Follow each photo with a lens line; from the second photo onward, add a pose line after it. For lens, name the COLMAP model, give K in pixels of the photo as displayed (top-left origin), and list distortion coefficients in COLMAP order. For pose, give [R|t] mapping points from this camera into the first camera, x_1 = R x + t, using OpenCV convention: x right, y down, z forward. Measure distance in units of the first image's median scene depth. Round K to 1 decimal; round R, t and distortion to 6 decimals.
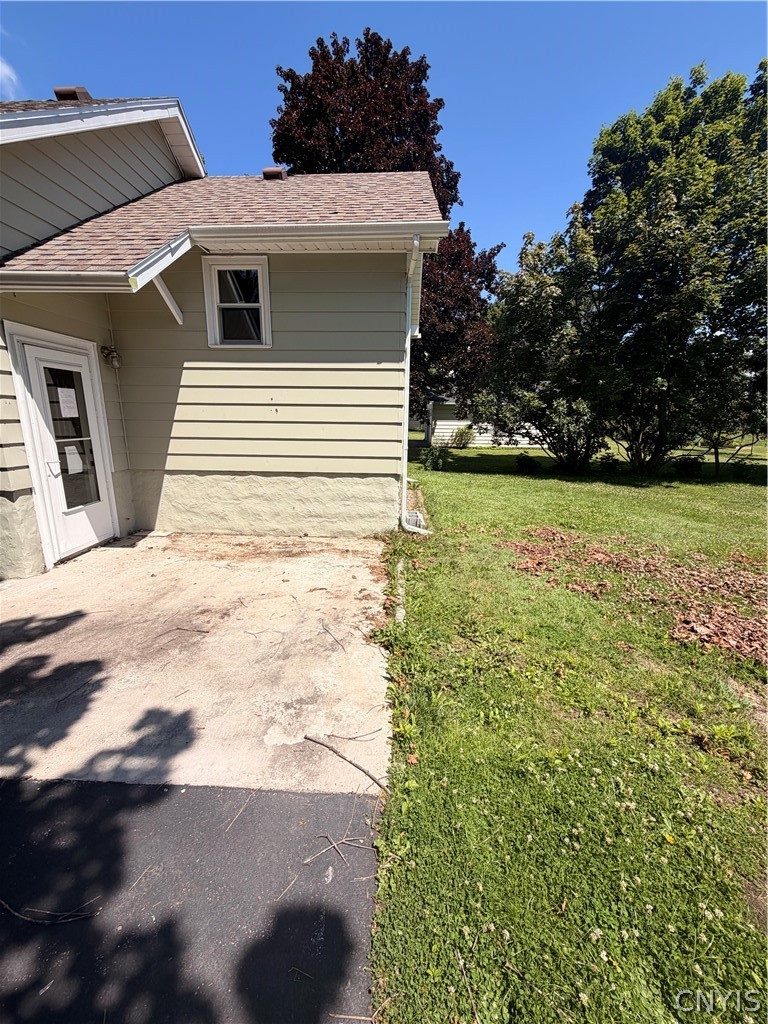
lens RADIAL K [[408.4, 0, 384.5], [0, 408.4, 514.3], [0, 0, 1]] dist [-0.000292, 0.000340]
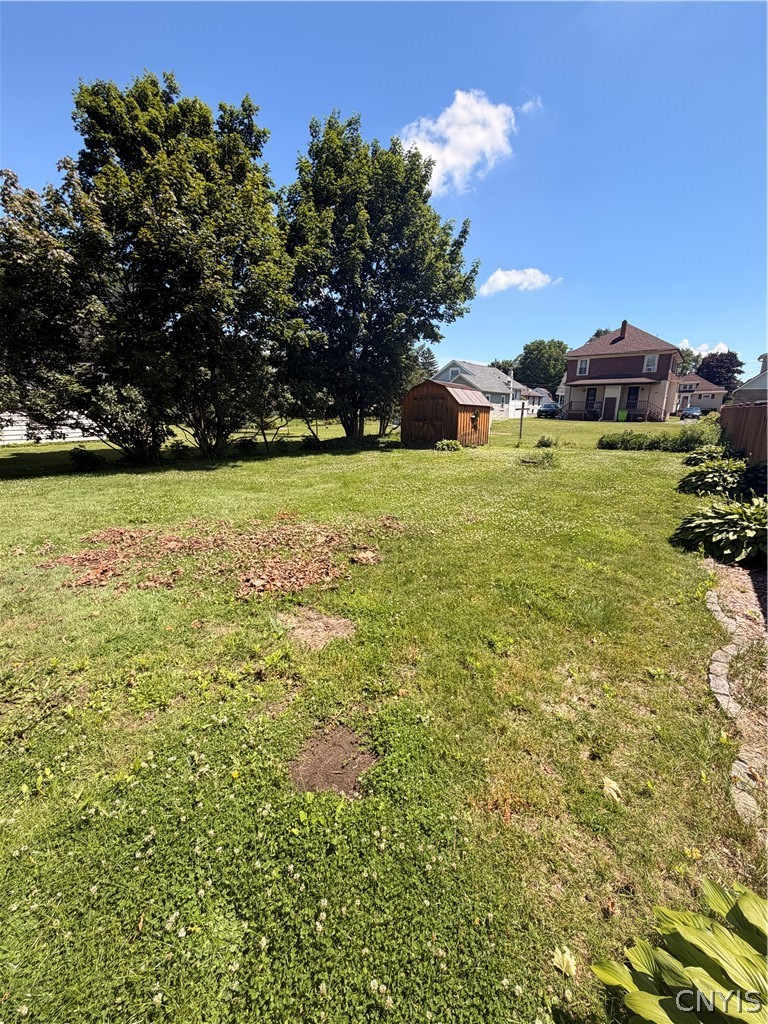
lens RADIAL K [[408.4, 0, 388.1], [0, 408.4, 512.3], [0, 0, 1]] dist [-0.000292, 0.000340]
pose [[0.580579, -0.210830, 0.786434, 0.029622], [0.191567, 0.974149, 0.119730, 0.003304], [-0.791347, 0.081142, 0.605959, -0.013655]]
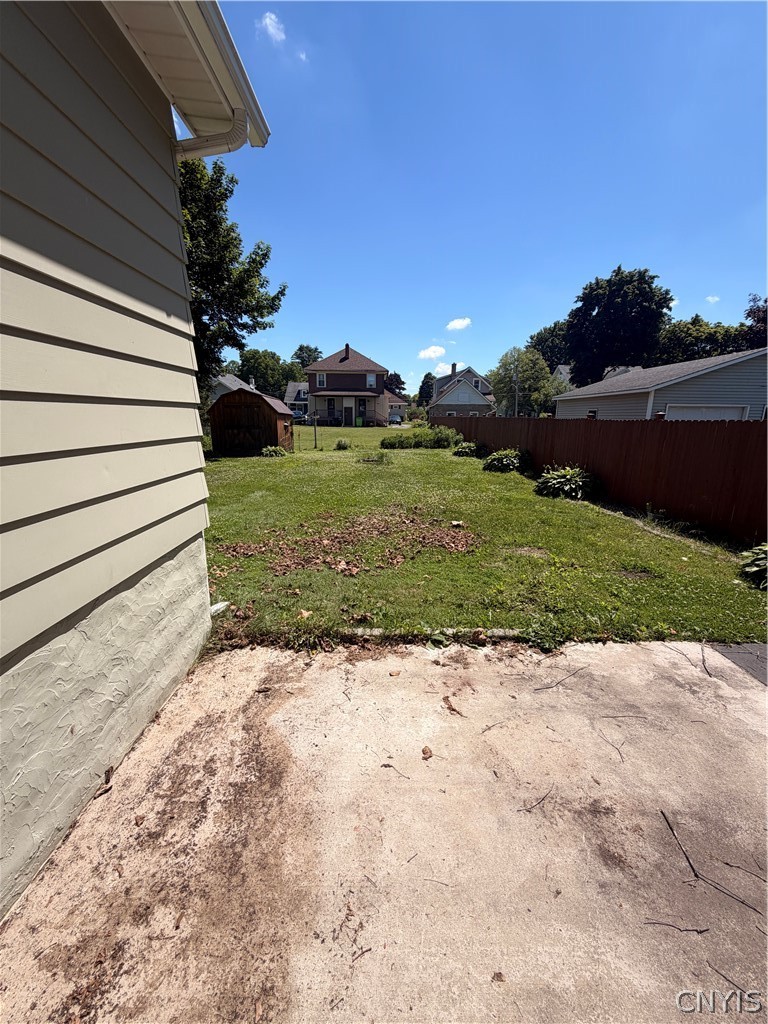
lens RADIAL K [[408.4, 0, 388.2], [0, 408.4, 511.2], [0, 0, 1]] dist [-0.000292, 0.000340]
pose [[-0.057168, -0.238198, 0.969533, -0.222889], [0.219076, 0.944459, 0.244956, -0.087459], [-0.974032, 0.226405, -0.001809, 0.329013]]
